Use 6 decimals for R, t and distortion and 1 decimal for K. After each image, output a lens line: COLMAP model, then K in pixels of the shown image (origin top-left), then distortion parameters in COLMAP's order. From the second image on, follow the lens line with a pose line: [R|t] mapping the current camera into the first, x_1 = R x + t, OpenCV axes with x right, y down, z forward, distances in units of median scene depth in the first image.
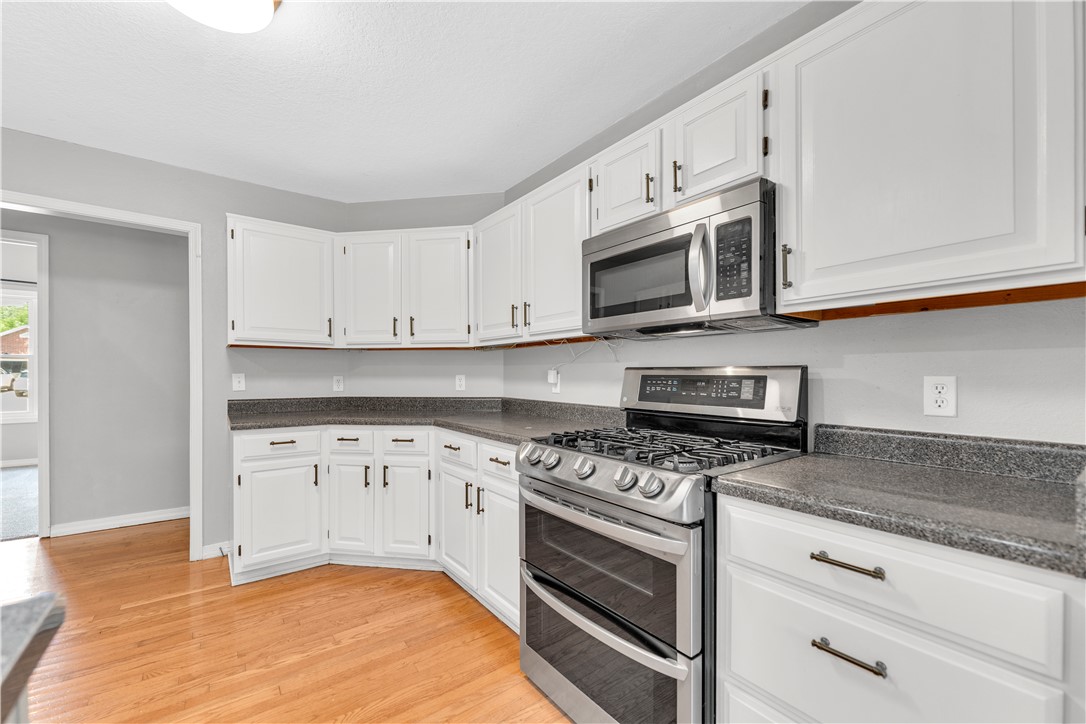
lens RADIAL K [[444.0, 0, 538.5], [0, 444.0, 376.1], [0, 0, 1]] dist [0.000748, 0.000074]
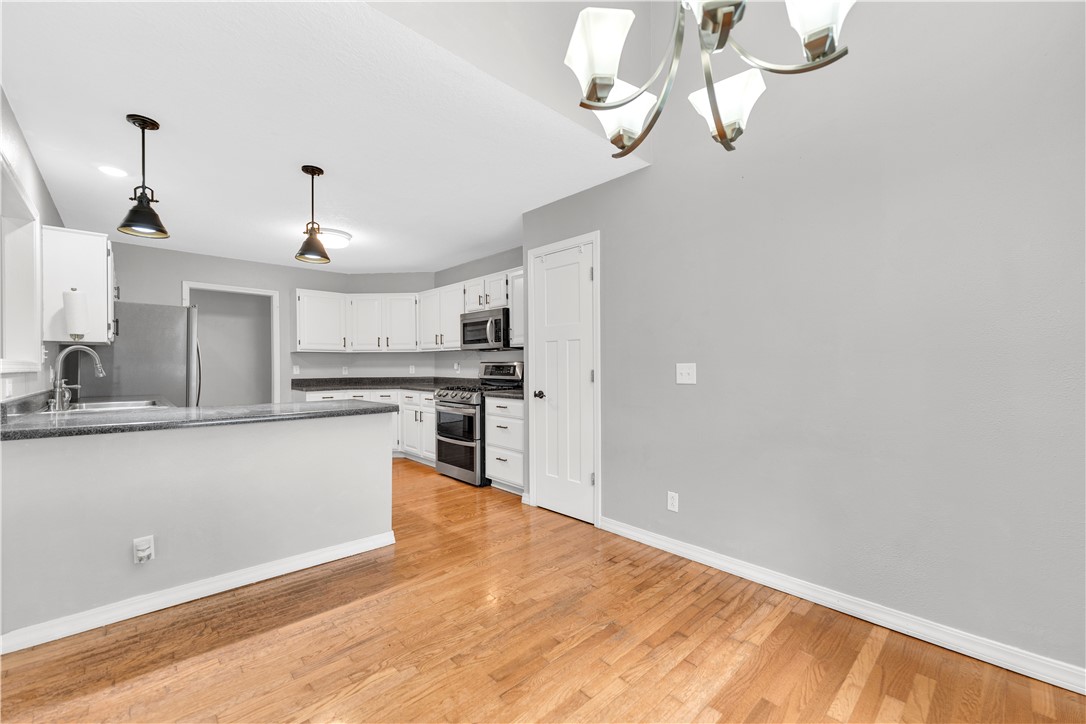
lens RADIAL K [[439.4, 0, 541.3], [0, 439.4, 358.9], [0, 0, 1]] dist [0.001585, 0.000164]
pose [[0.992912, -0.005845, 0.118711, 0.234964], [0.007601, 0.999868, -0.014347, 0.000296], [-0.118611, 0.015148, 0.992825, -1.454548]]
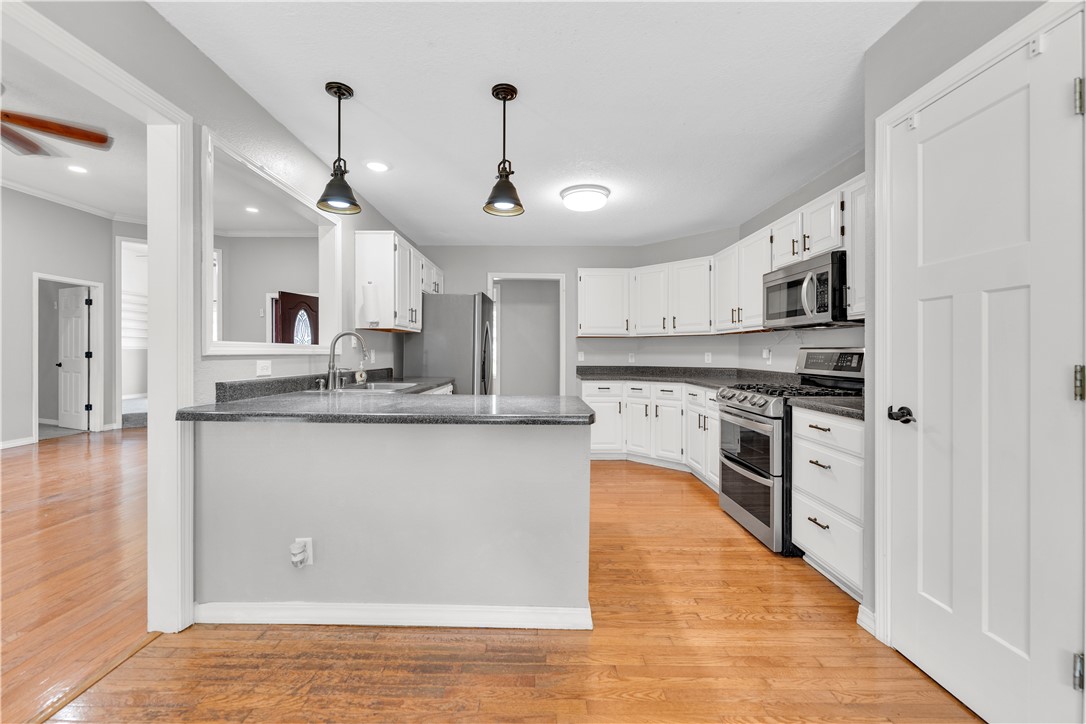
lens RADIAL K [[447.8, 0, 534.4], [0, 447.8, 352.6], [0, 0, 1]] dist [0.001153, -0.000059]
pose [[0.801880, 0.000235, -0.597485, 0.378932], [-0.002217, 0.999994, -0.002581, 0.004125], [0.597481, 0.003394, 0.801876, -0.823286]]
